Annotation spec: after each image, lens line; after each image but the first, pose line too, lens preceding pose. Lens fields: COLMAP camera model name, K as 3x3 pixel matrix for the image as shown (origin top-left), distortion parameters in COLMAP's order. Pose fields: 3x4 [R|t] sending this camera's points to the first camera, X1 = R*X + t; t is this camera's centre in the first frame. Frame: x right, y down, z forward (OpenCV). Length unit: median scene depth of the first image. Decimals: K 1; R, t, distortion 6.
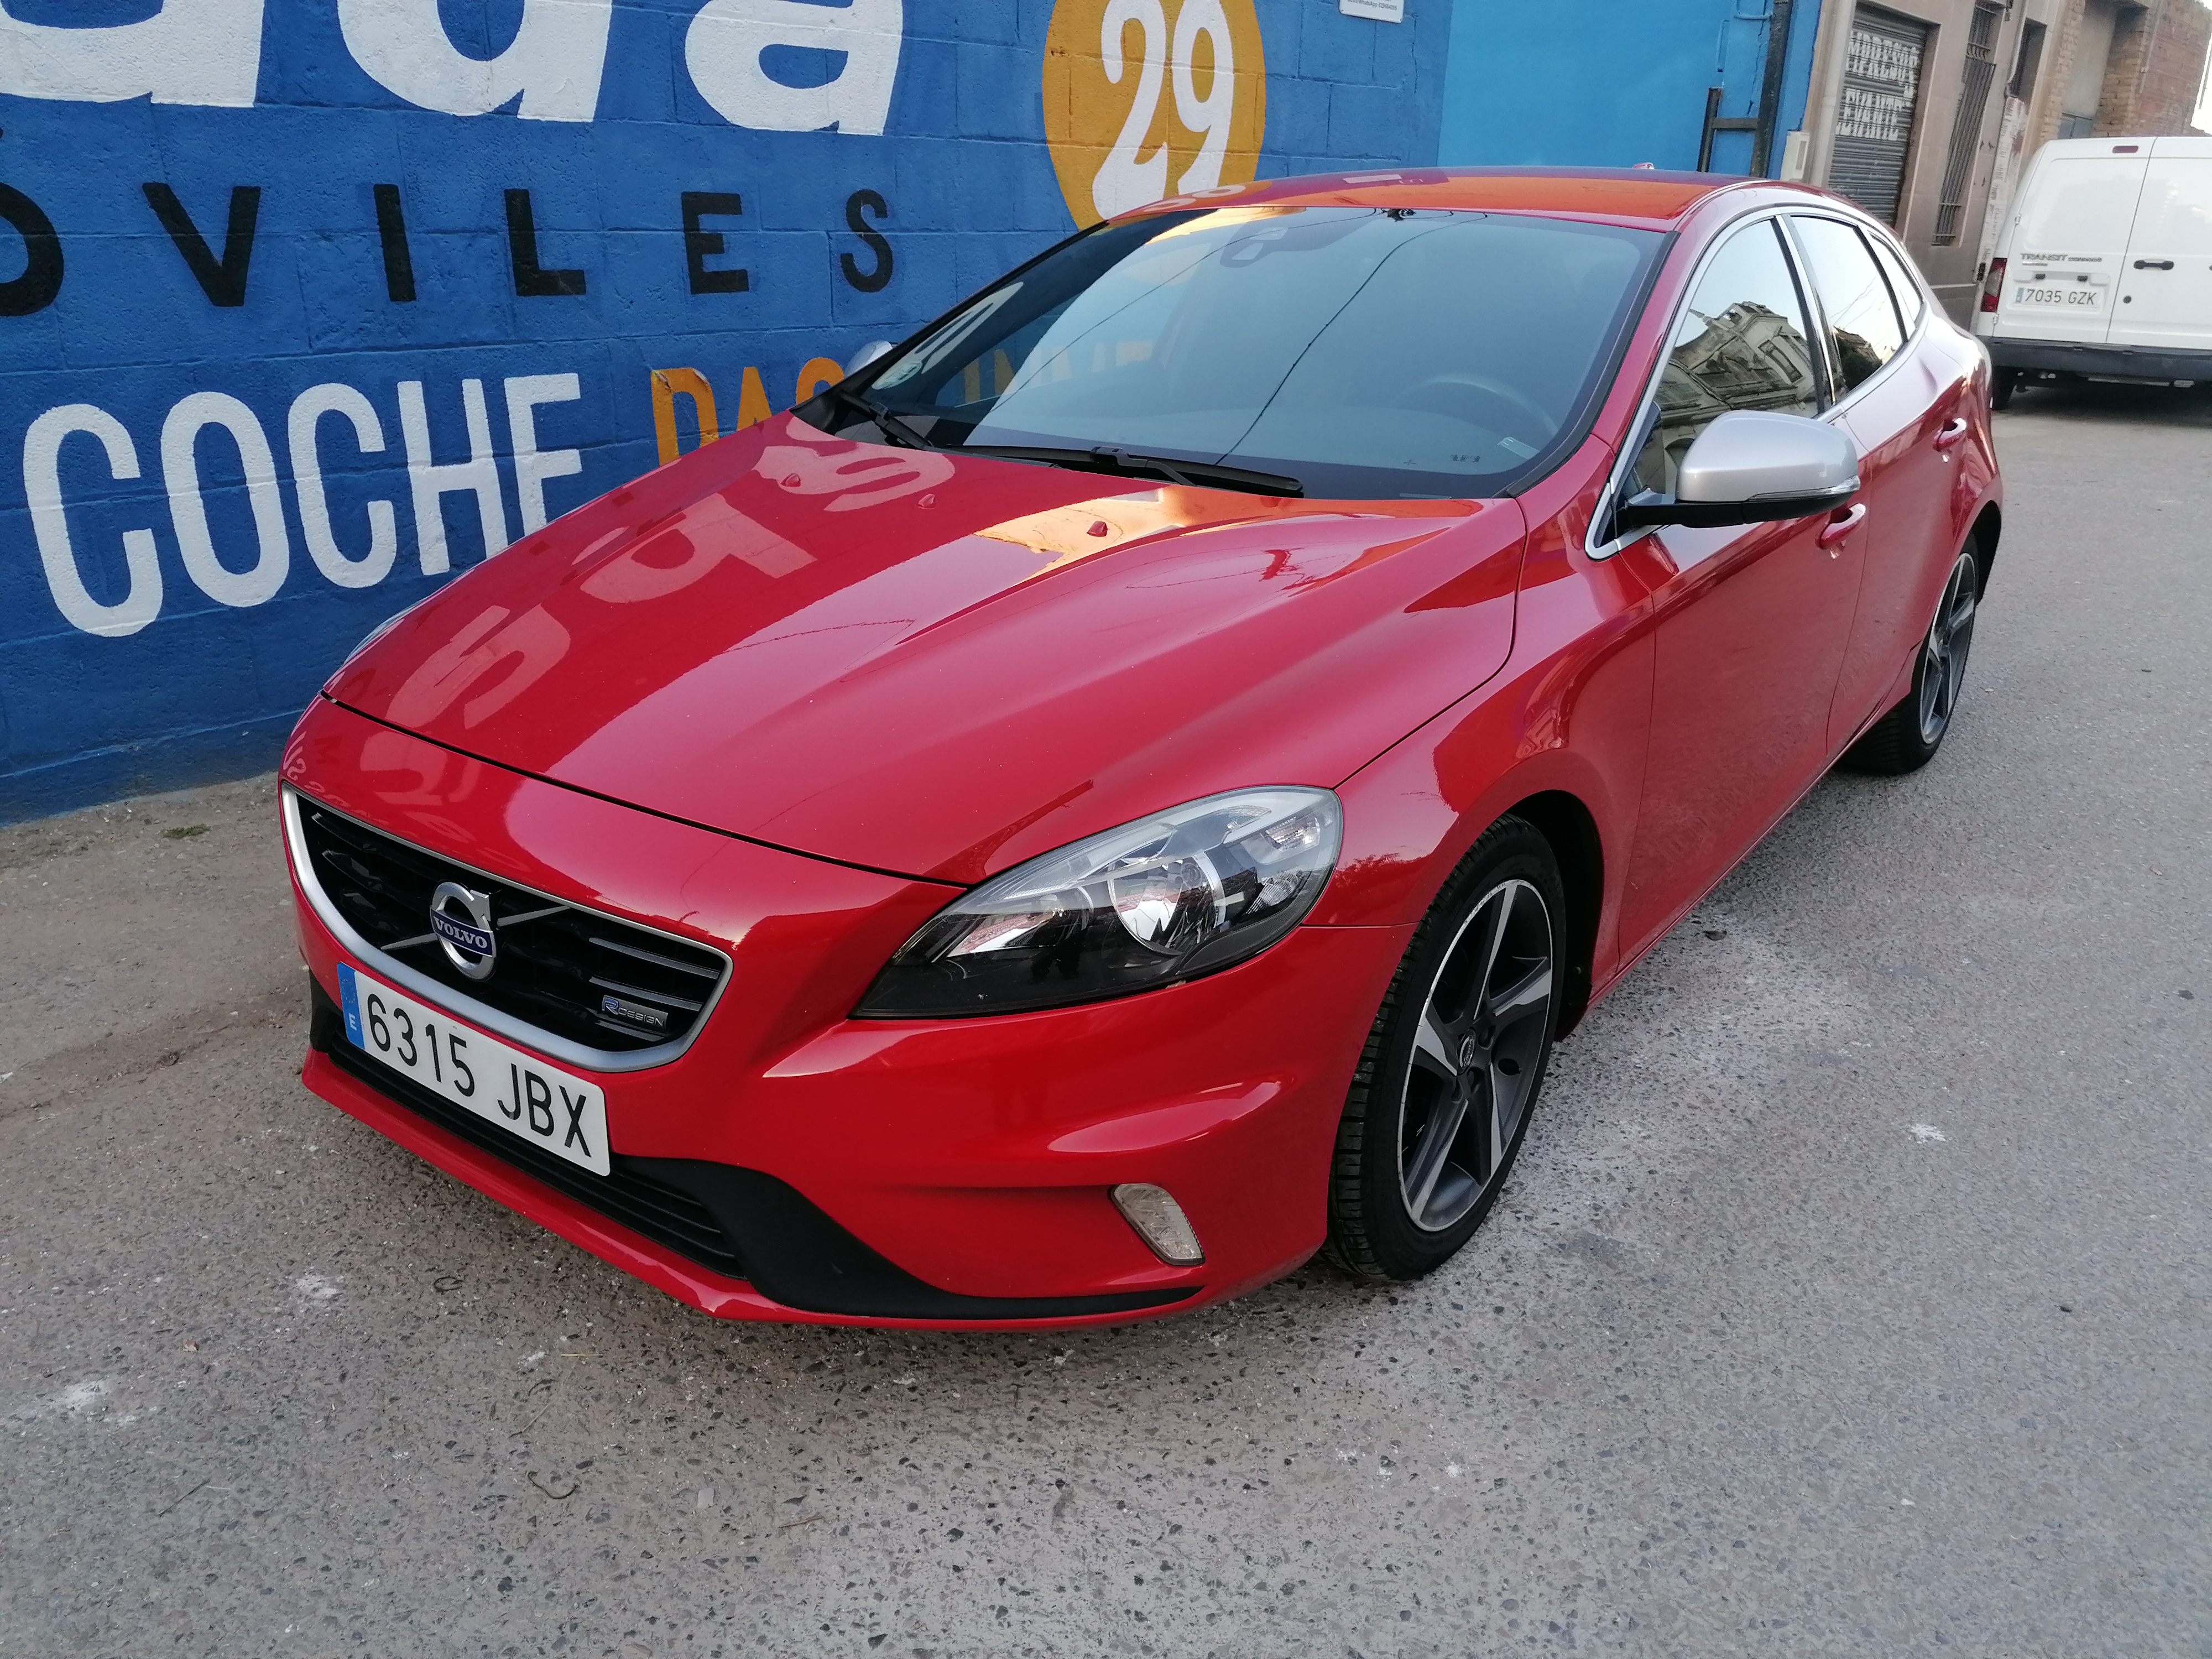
lens RADIAL K [[1653.2, 0, 1106.0], [0, 1653.2, 829.5], [0, 0, 1]] dist [0.116534, -0.154599]
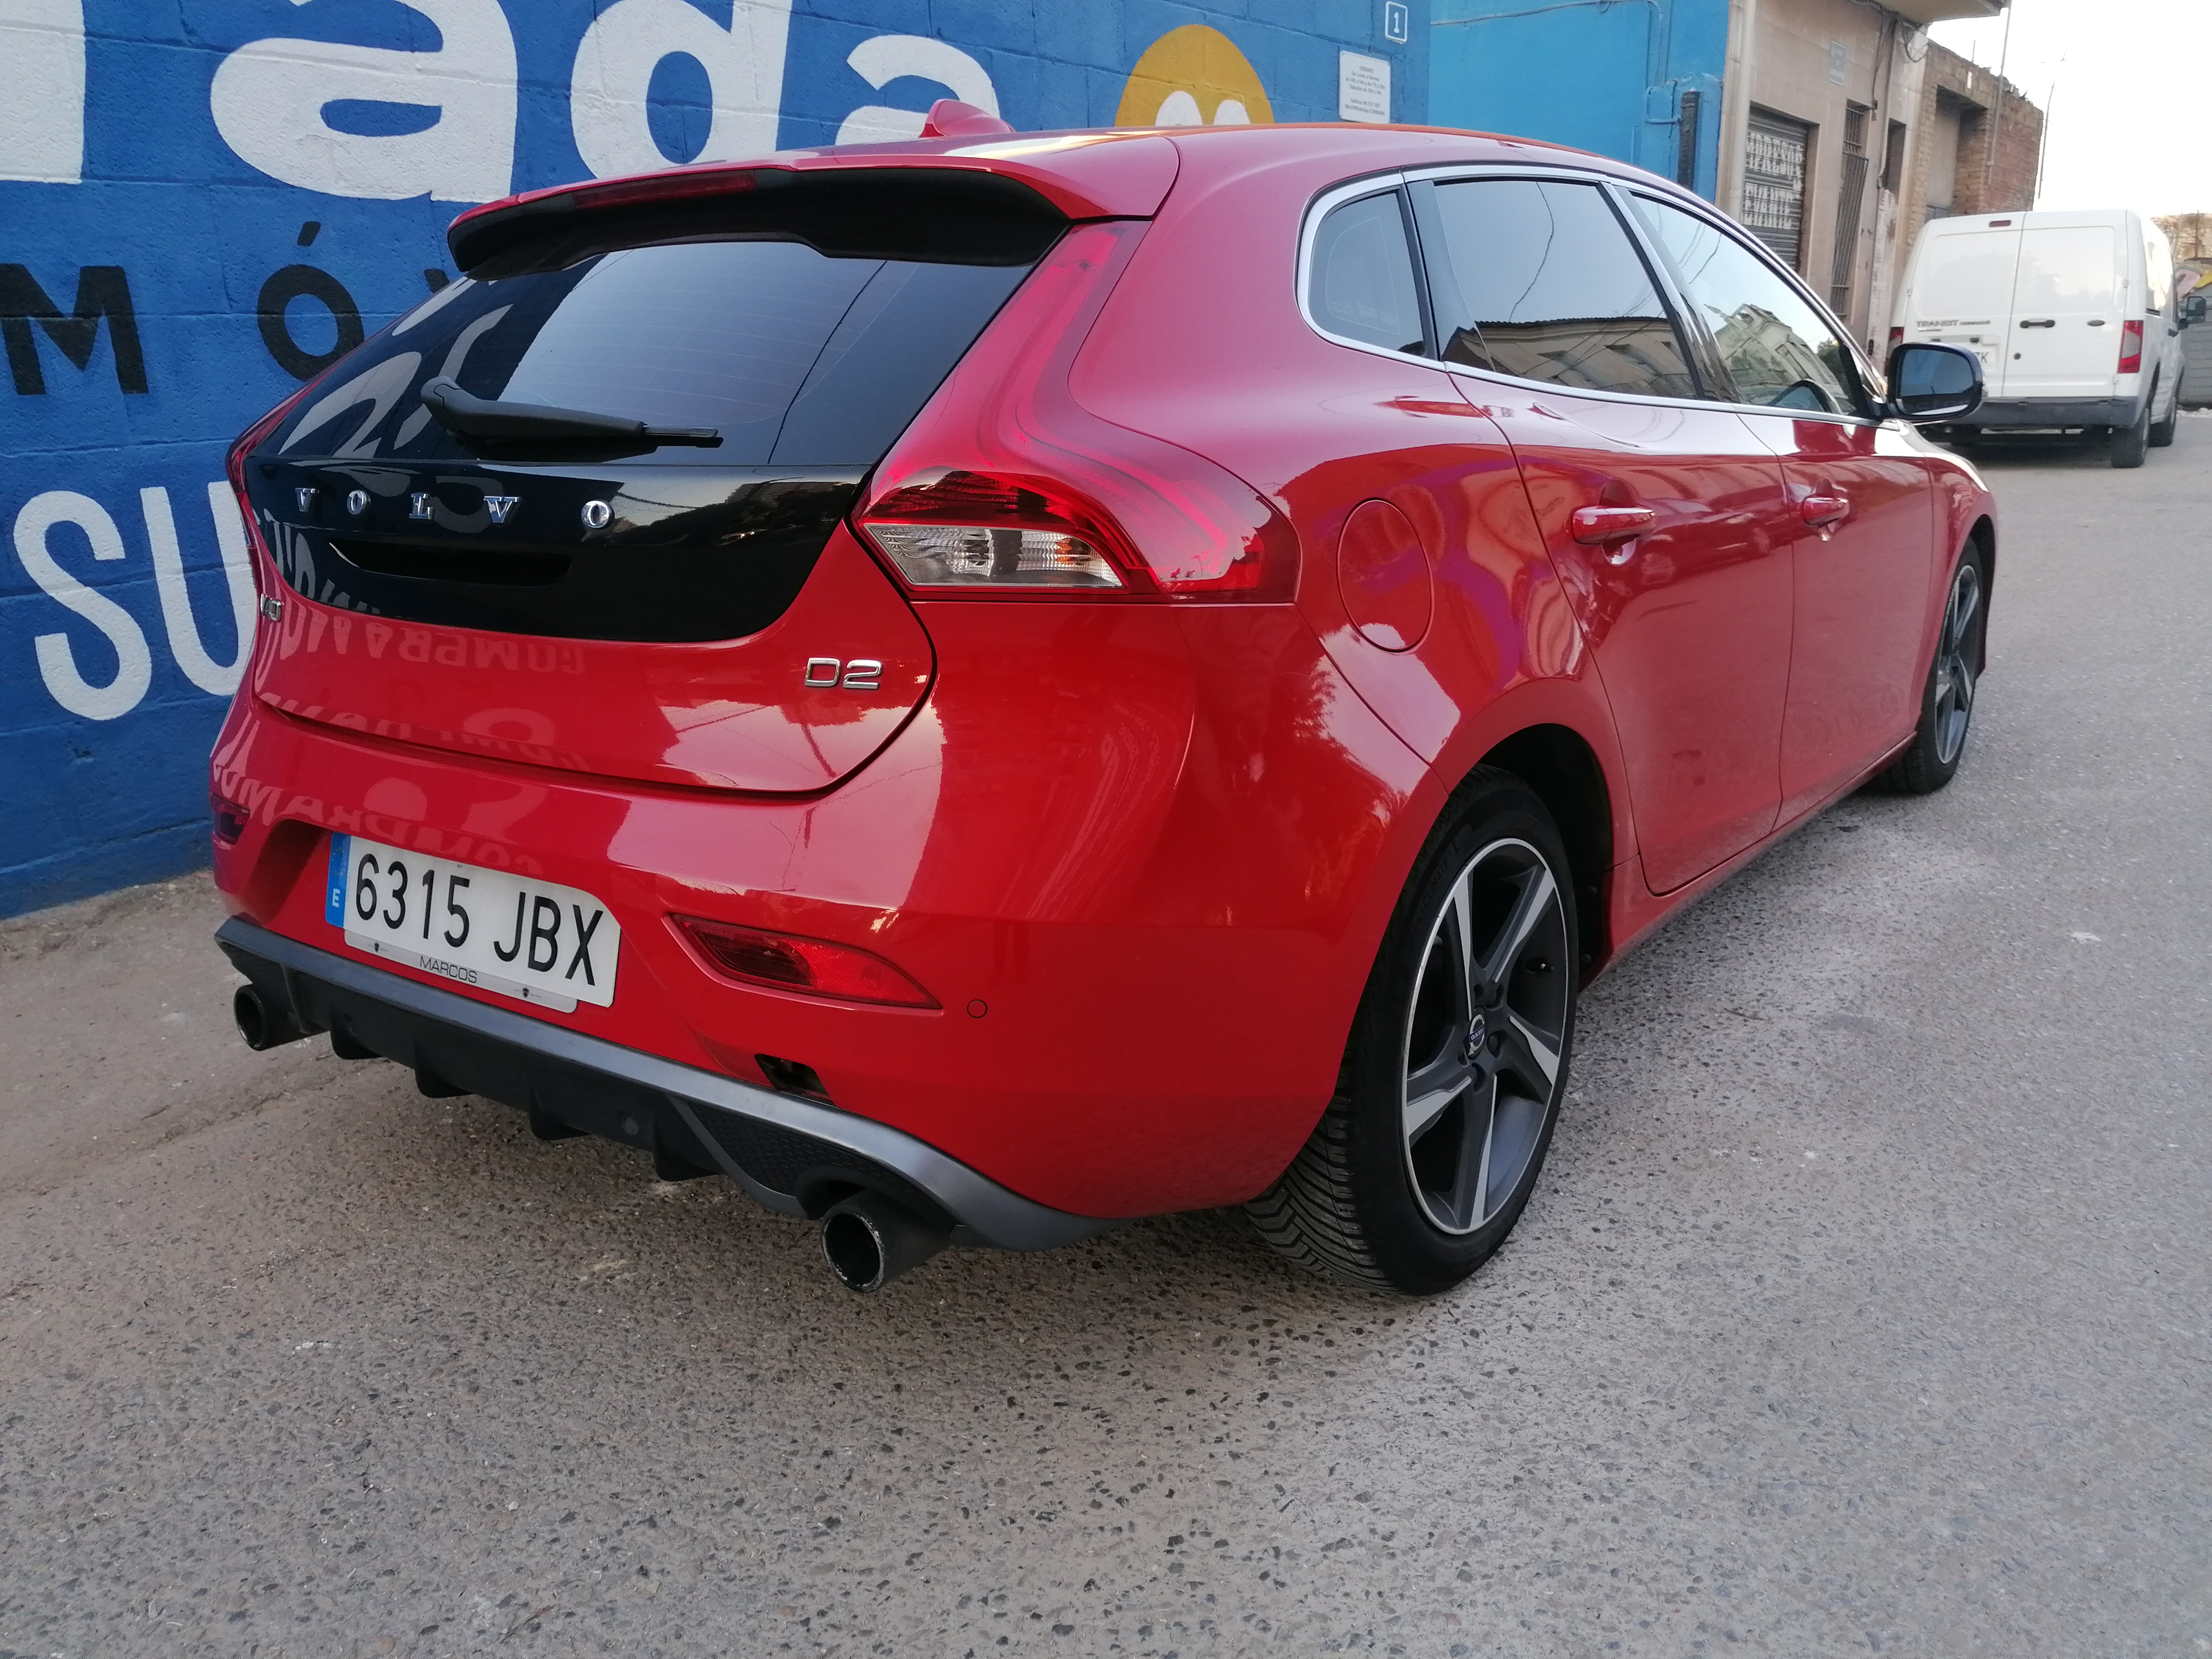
lens RADIAL K [[1661.1, 0, 1106.0], [0, 1661.1, 829.5], [0, 0, 1]] dist [0.103971, -0.134645]
pose [[0.996368, -0.067163, 0.052349, -0.208789], [0.071174, 0.994335, -0.078948, 0.120991], [-0.046750, 0.082387, 0.995503, -0.131853]]
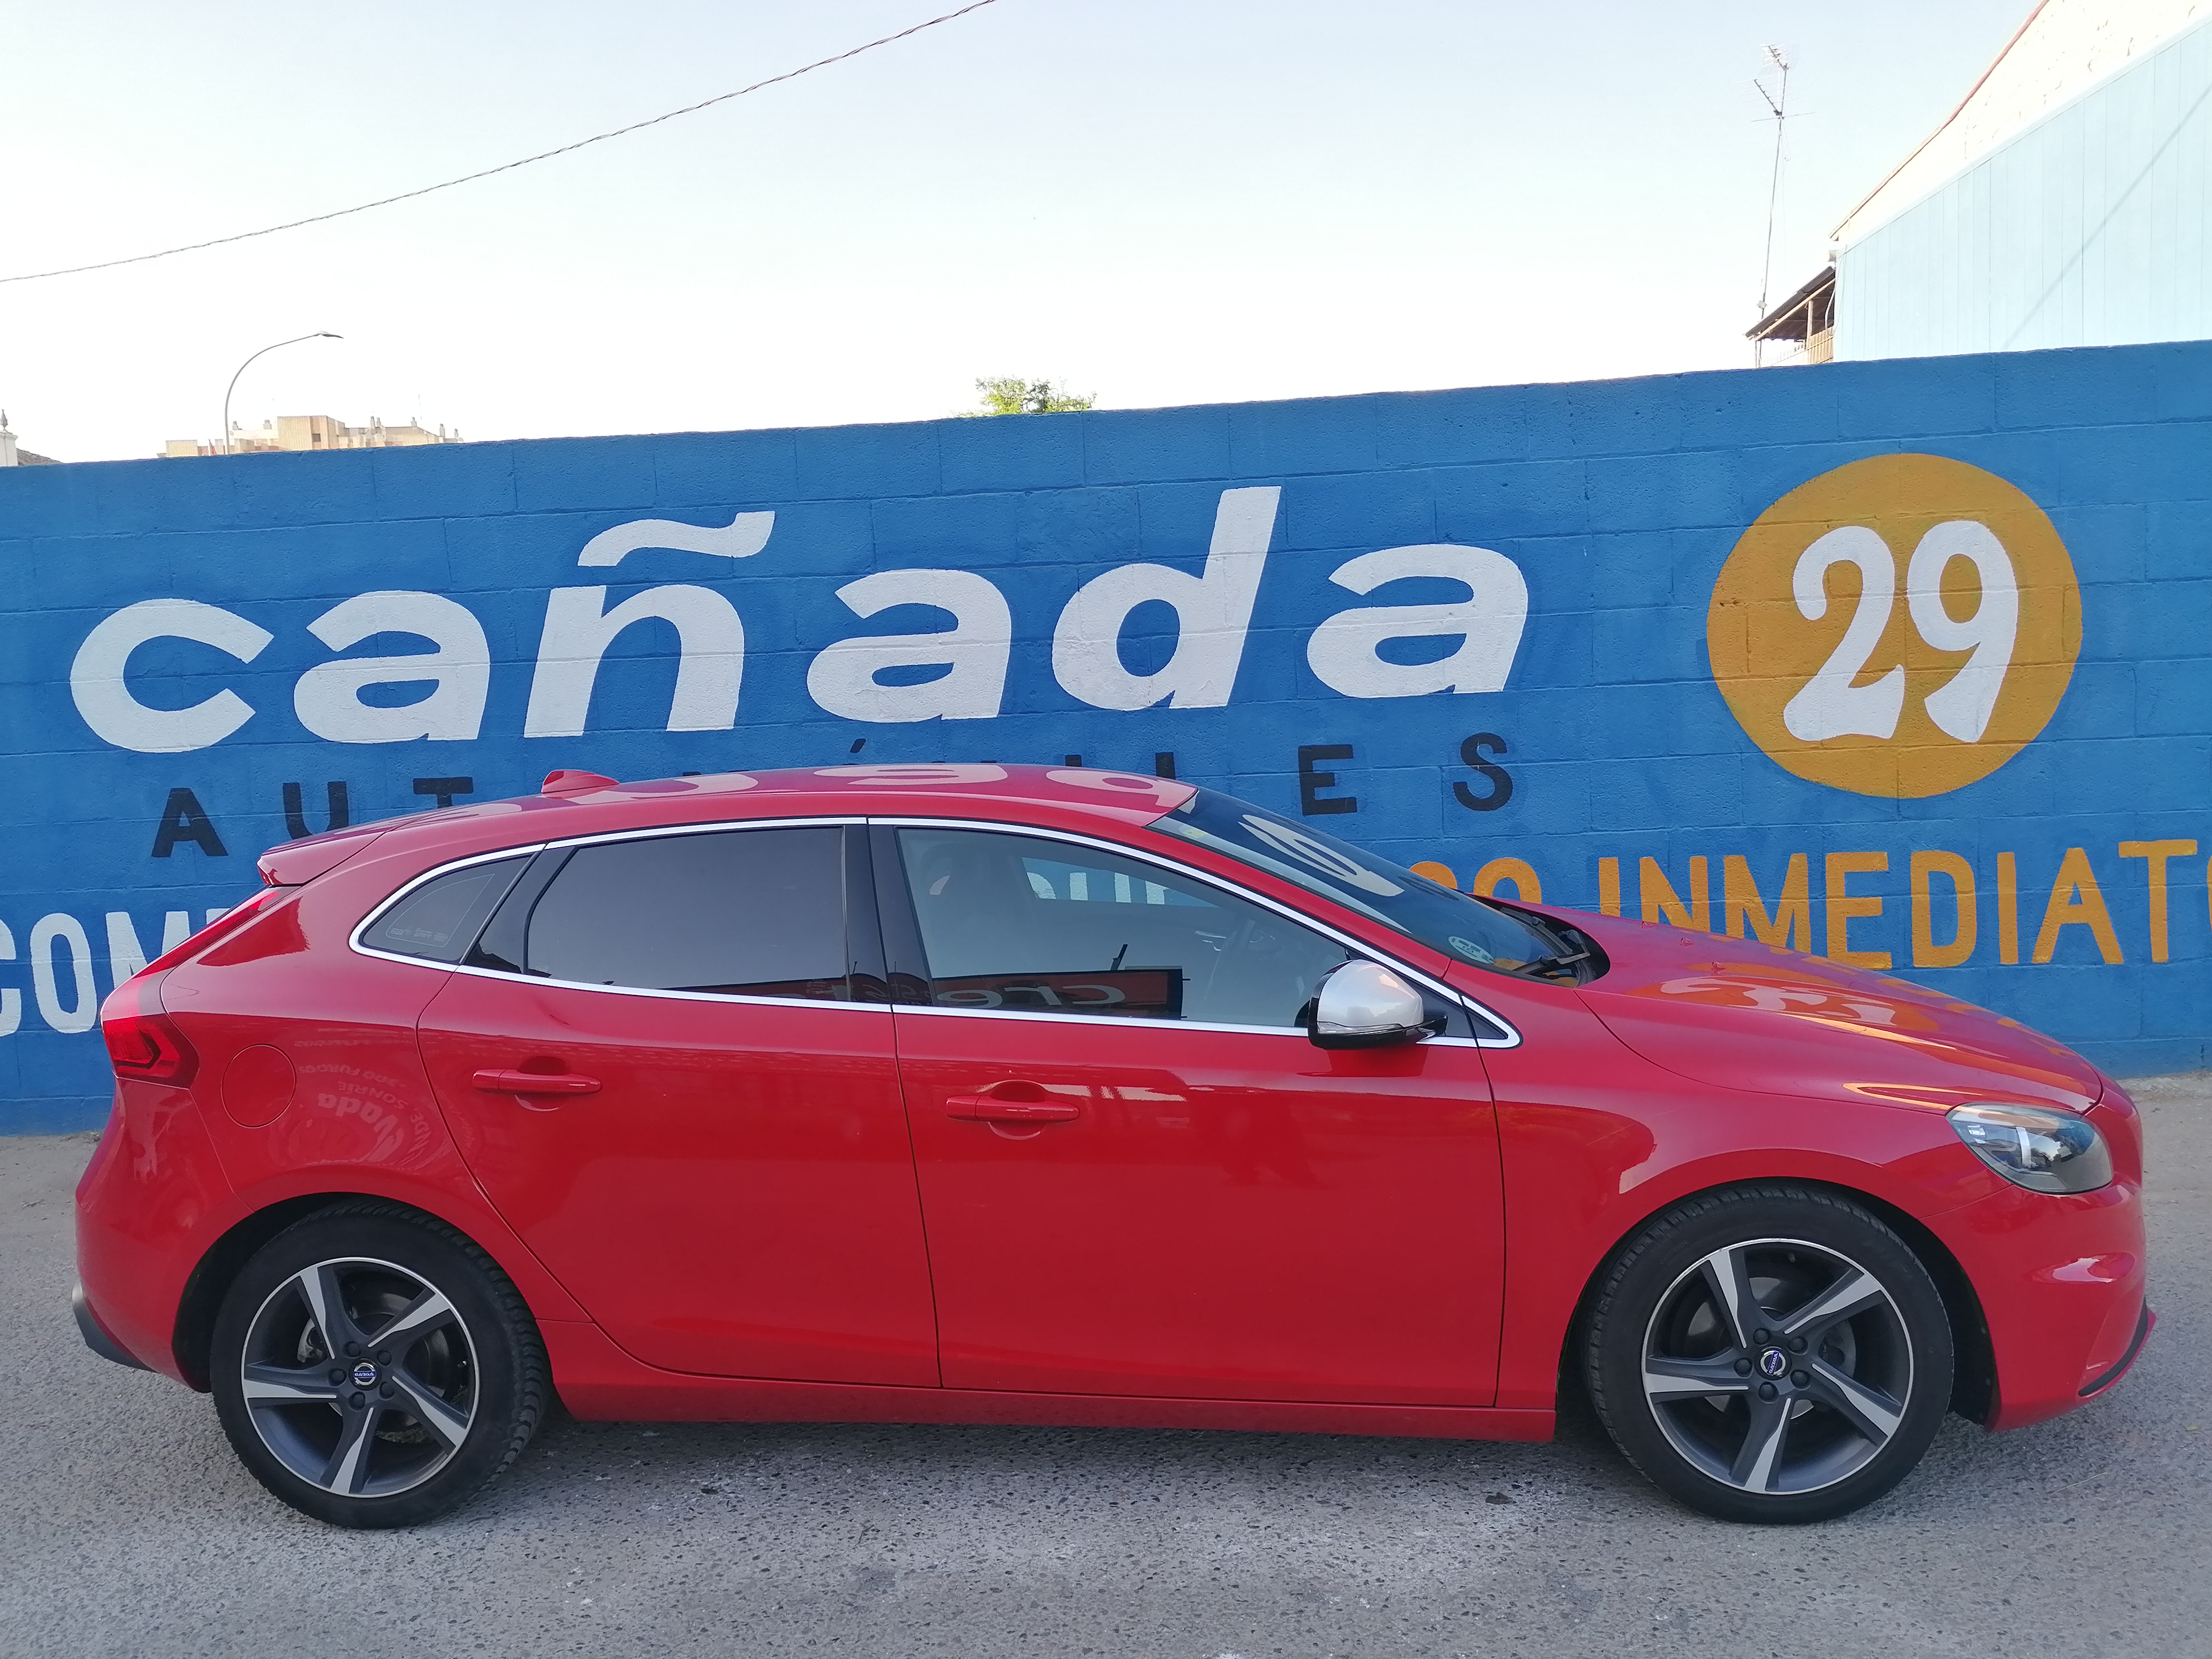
lens RADIAL K [[1661.1, 0, 1106.0], [0, 1661.1, 829.5], [0, 0, 1]] dist [0.103971, -0.134645]
pose [[0.581647, 0.031093, -0.812847, 1.033154], [-0.236058, 0.962720, -0.132089, -0.129936], [0.778437, 0.268708, 0.567303, 0.167071]]
